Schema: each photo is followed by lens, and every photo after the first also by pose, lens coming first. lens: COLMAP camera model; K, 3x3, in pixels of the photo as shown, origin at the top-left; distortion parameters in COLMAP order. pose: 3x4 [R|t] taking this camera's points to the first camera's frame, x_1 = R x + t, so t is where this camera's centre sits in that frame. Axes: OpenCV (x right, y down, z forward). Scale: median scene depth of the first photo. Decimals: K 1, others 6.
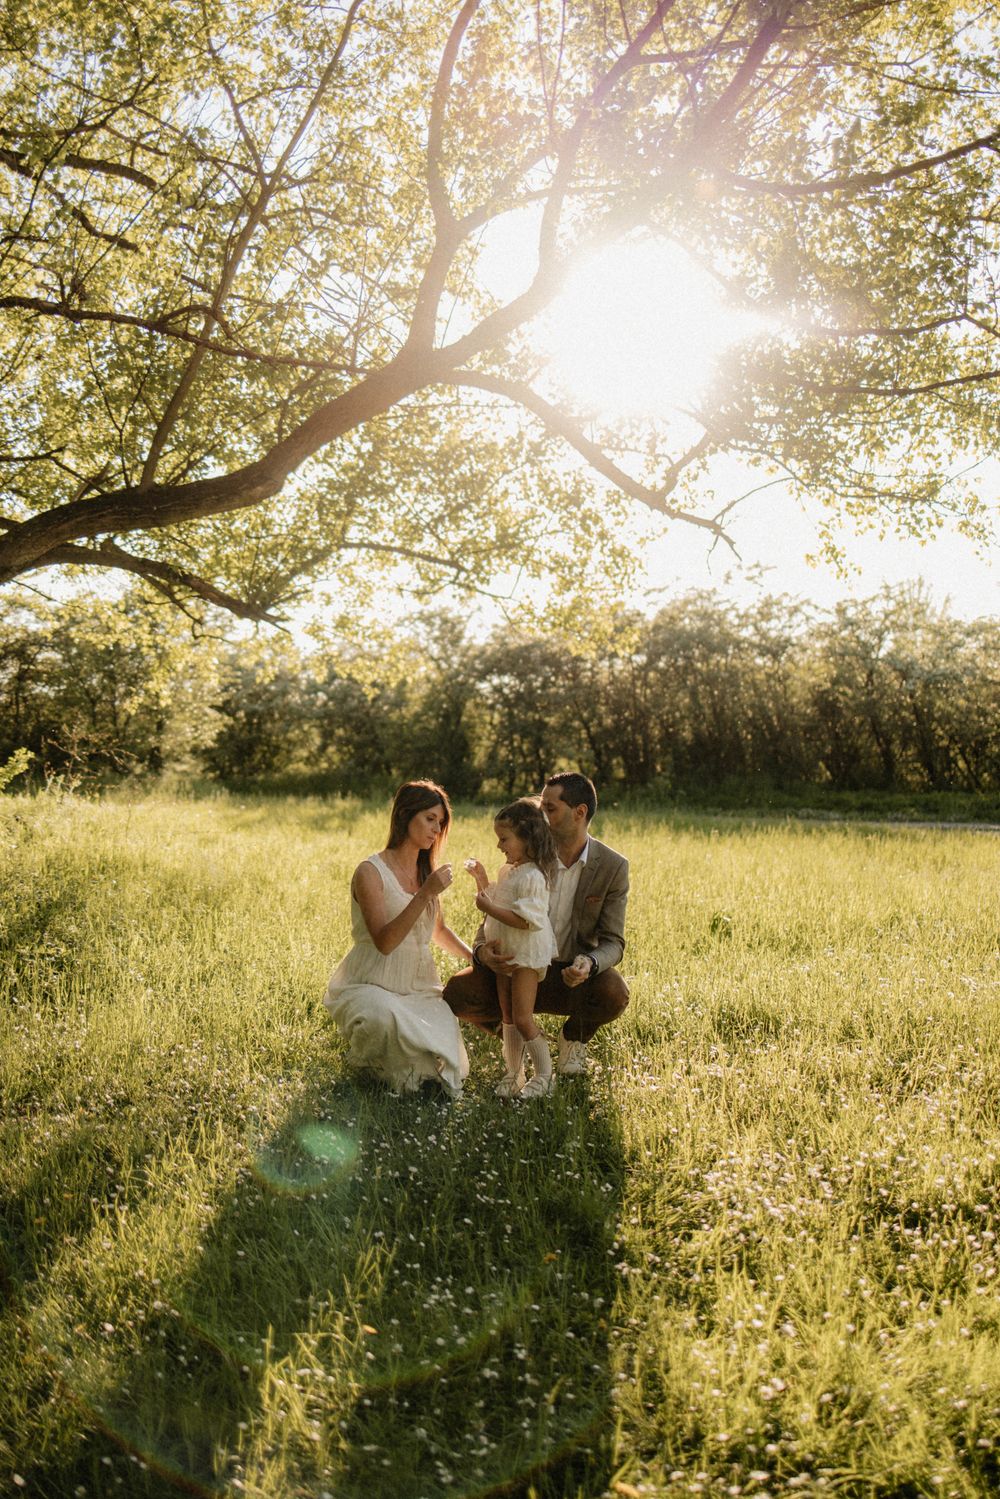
lens RADIAL K [[1625.9, 0, 500.0], [0, 1625.9, 749.5], [0, 0, 1]] dist [0.013354, 0.006055]
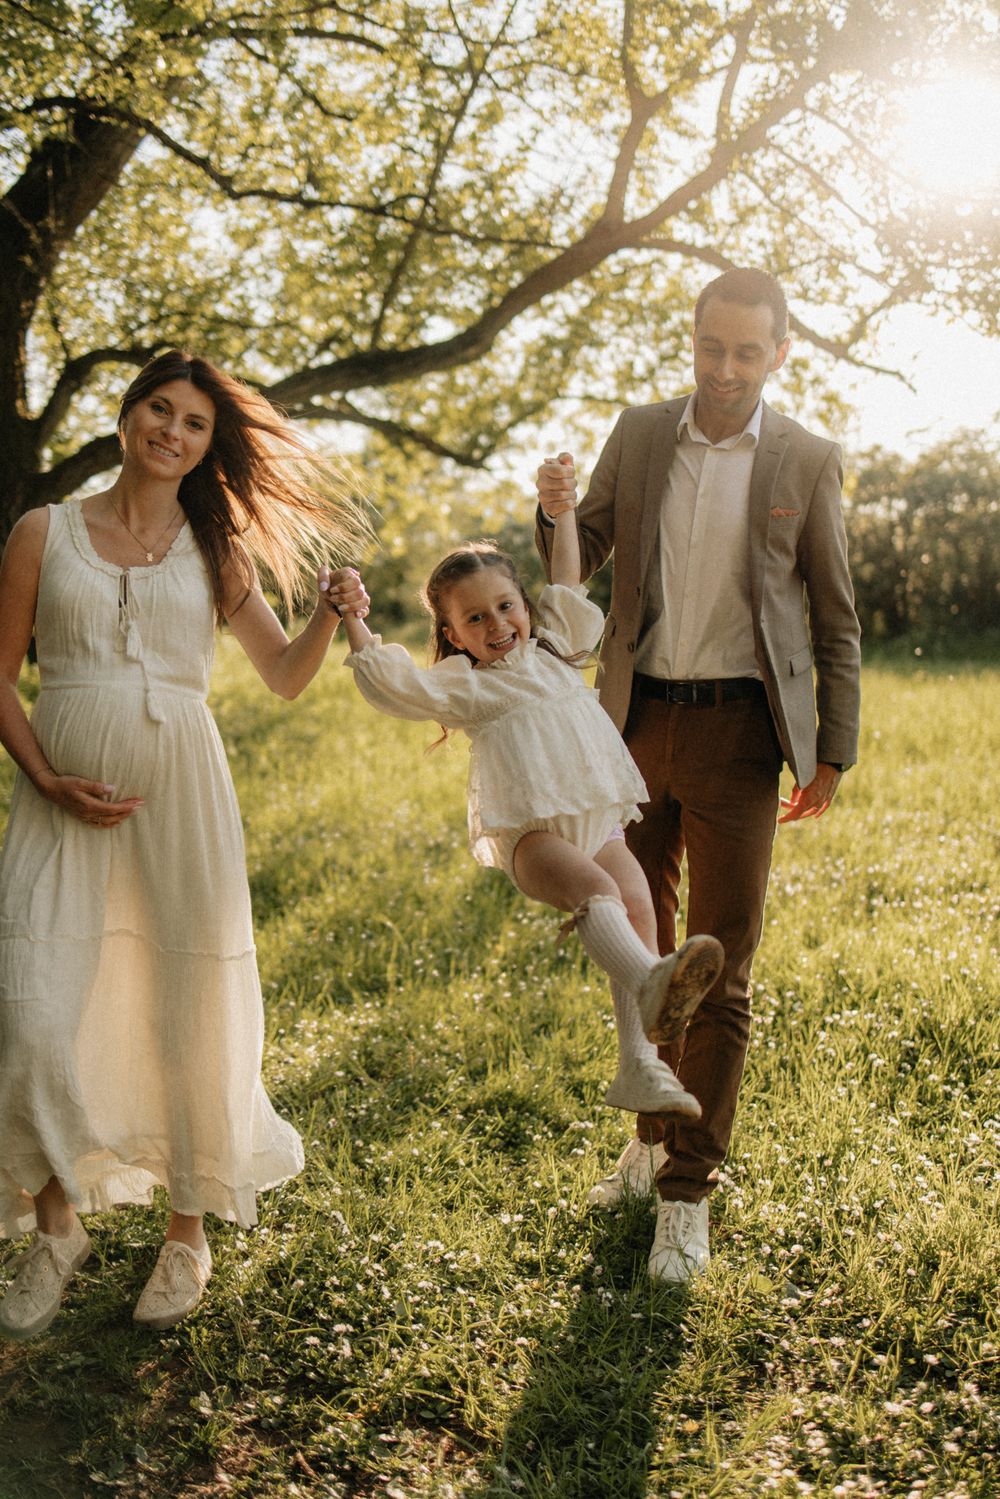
lens RADIAL K [[1985.5, 0, 500.0], [0, 1985.5, 749.5], [0, 0, 1]] dist [0.009612, -0.018799]
pose [[0.986374, 0.009552, -0.164239, 0.067897], [0.000730, 0.998049, 0.062429, 0.018871], [0.164515, -0.061698, 0.984443, -0.245991]]
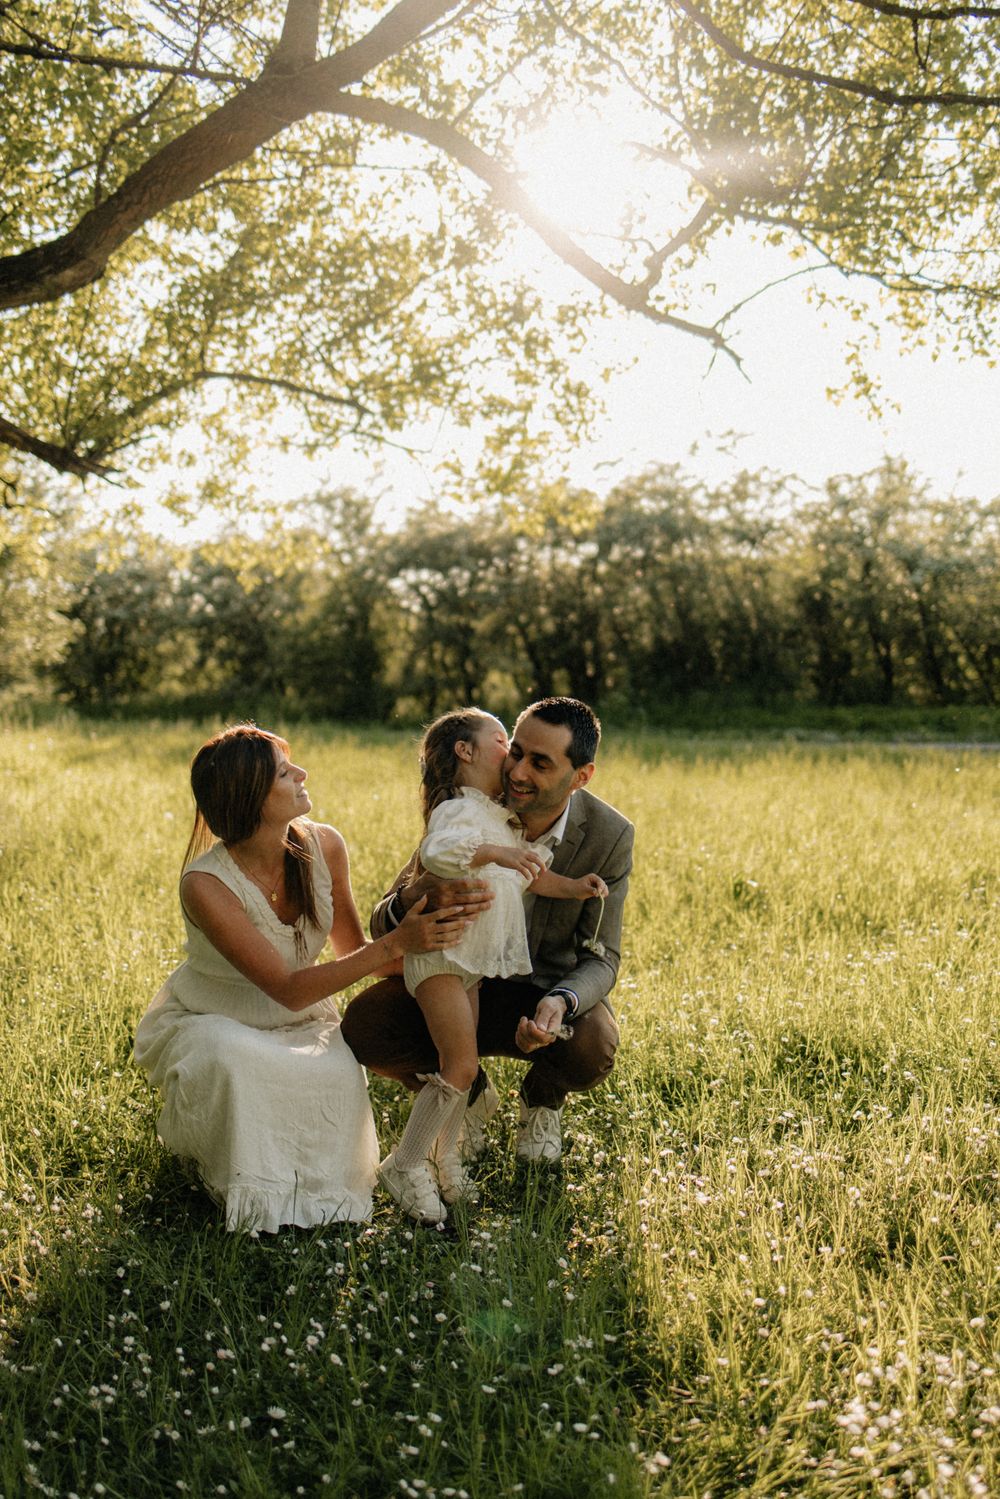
lens RADIAL K [[1759.1, 0, 537.0], [0, 1759.1, 785.9], [0, 0, 1]] dist [0.017836, 0.025740]
pose [[0.997586, -0.014735, 0.067864, -0.002061], [0.010315, 0.997830, 0.065028, 0.007764], [-0.068674, -0.064171, 0.995573, 0.160050]]
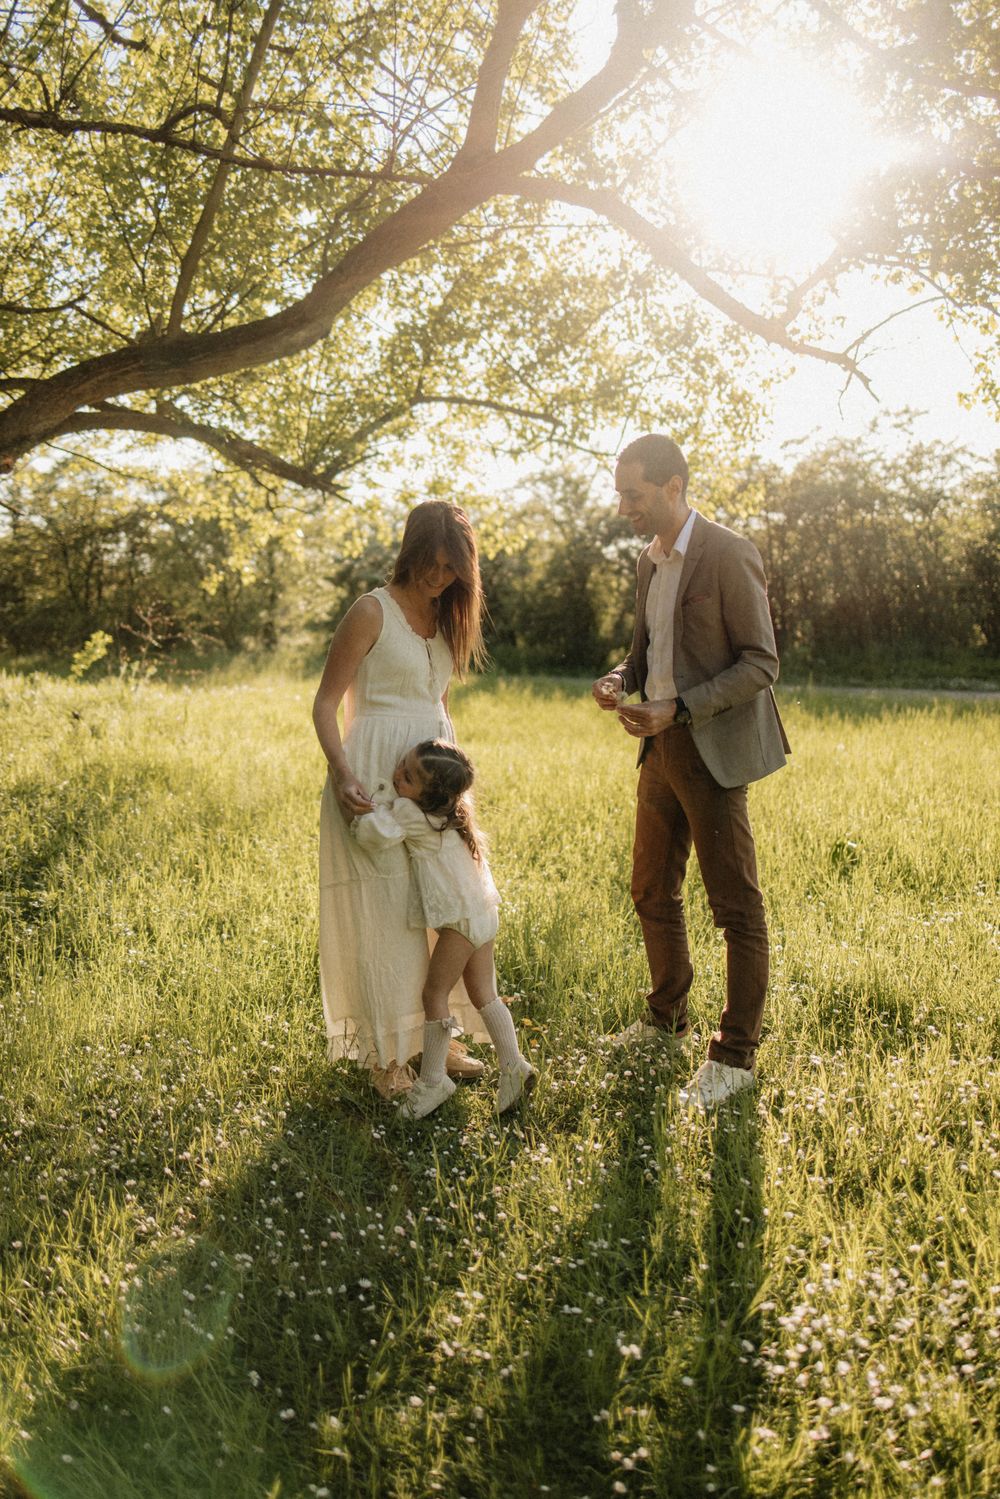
lens RADIAL K [[1553.8, 0, 500.0], [0, 1553.8, 749.5], [0, 0, 1]] dist [0.017615, 0.008846]
pose [[0.994634, -0.007955, -0.103151, 0.027341], [0.017532, 0.995579, 0.092274, -0.011872], [0.101961, -0.093588, 0.990376, 0.129992]]
